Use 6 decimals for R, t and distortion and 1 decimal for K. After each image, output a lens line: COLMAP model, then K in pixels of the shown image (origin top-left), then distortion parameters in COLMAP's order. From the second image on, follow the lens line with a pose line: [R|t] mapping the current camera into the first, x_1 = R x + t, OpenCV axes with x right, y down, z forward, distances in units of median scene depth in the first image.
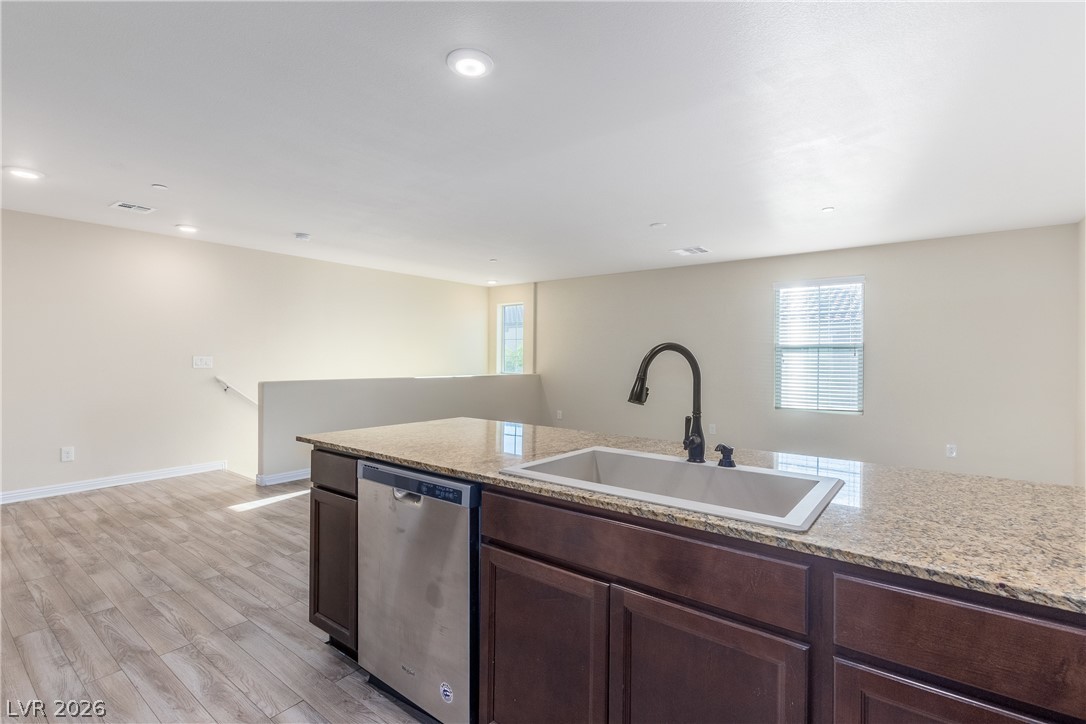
lens RADIAL K [[496.4, 0, 540.9], [0, 496.4, 365.0], [0, 0, 1]] dist [0.002048, -0.003196]
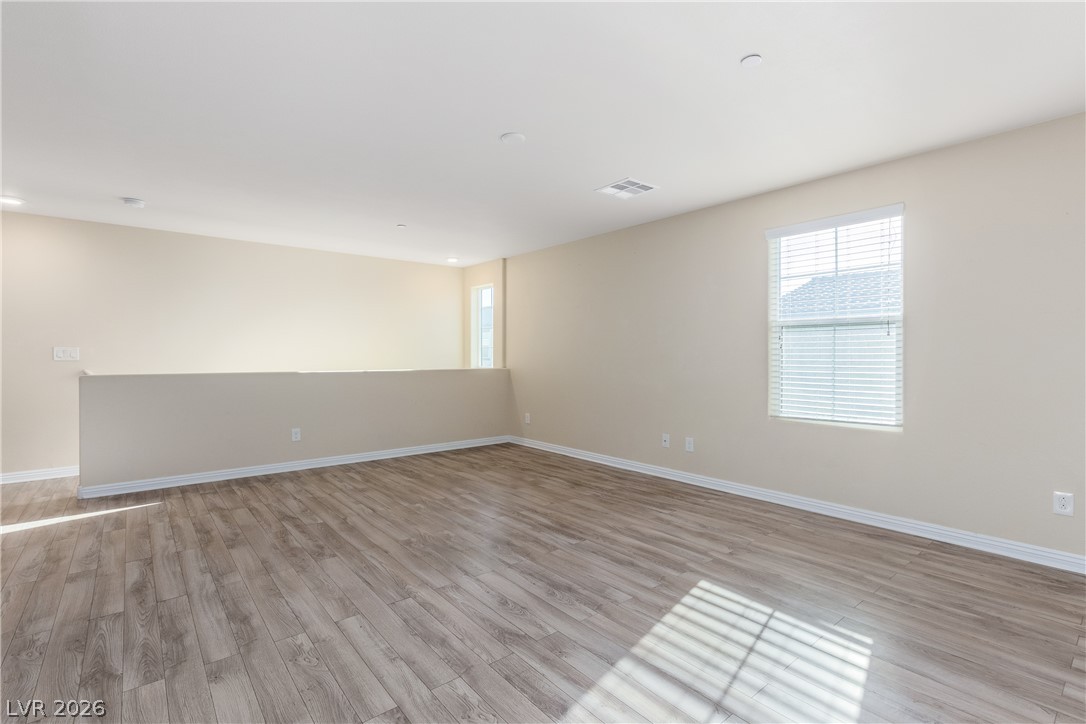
lens RADIAL K [[496.4, 0, 547.6], [0, 496.4, 357.3], [0, 0, 1]] dist [0.002048, -0.003196]
pose [[0.976934, -0.006182, -0.213451, 0.354062], [0.003746, 0.999923, -0.011814, 0.014437], [0.213507, 0.010742, 0.976882, 0.311235]]
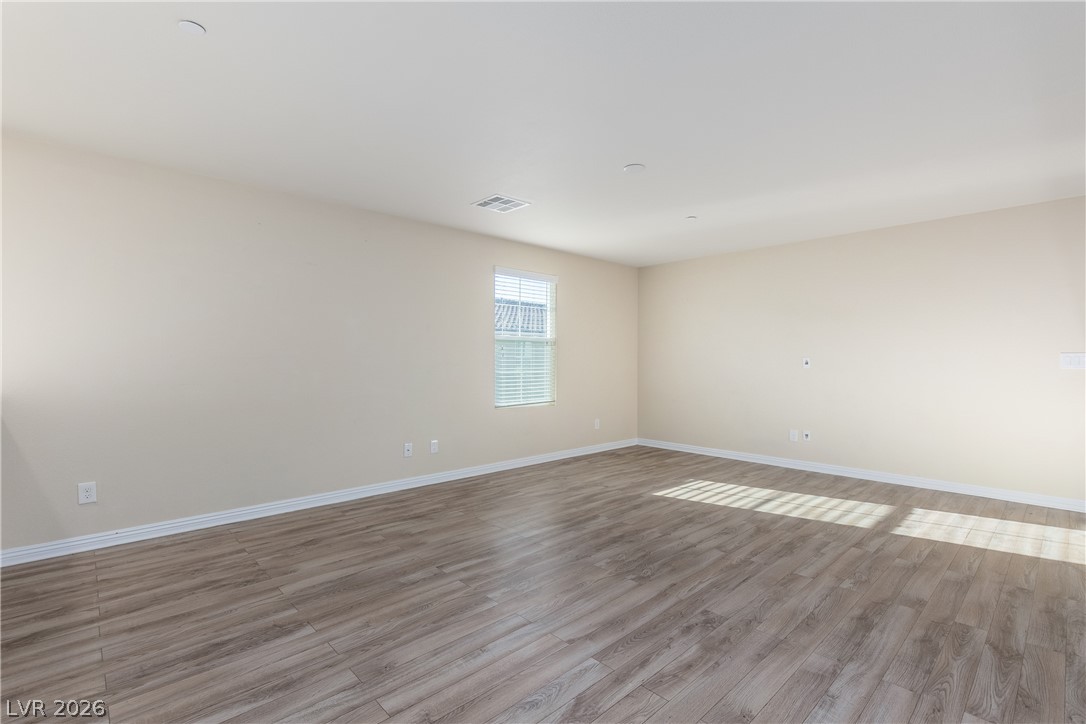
lens RADIAL K [[496.4, 0, 545.6], [0, 496.4, 363.3], [0, 0, 1]] dist [0.002048, -0.003196]
pose [[0.154032, -0.011761, 0.987996, -0.441492], [0.012727, 0.999870, 0.009918, -0.000459], [-0.987984, 0.011046, 0.154161, 0.863141]]
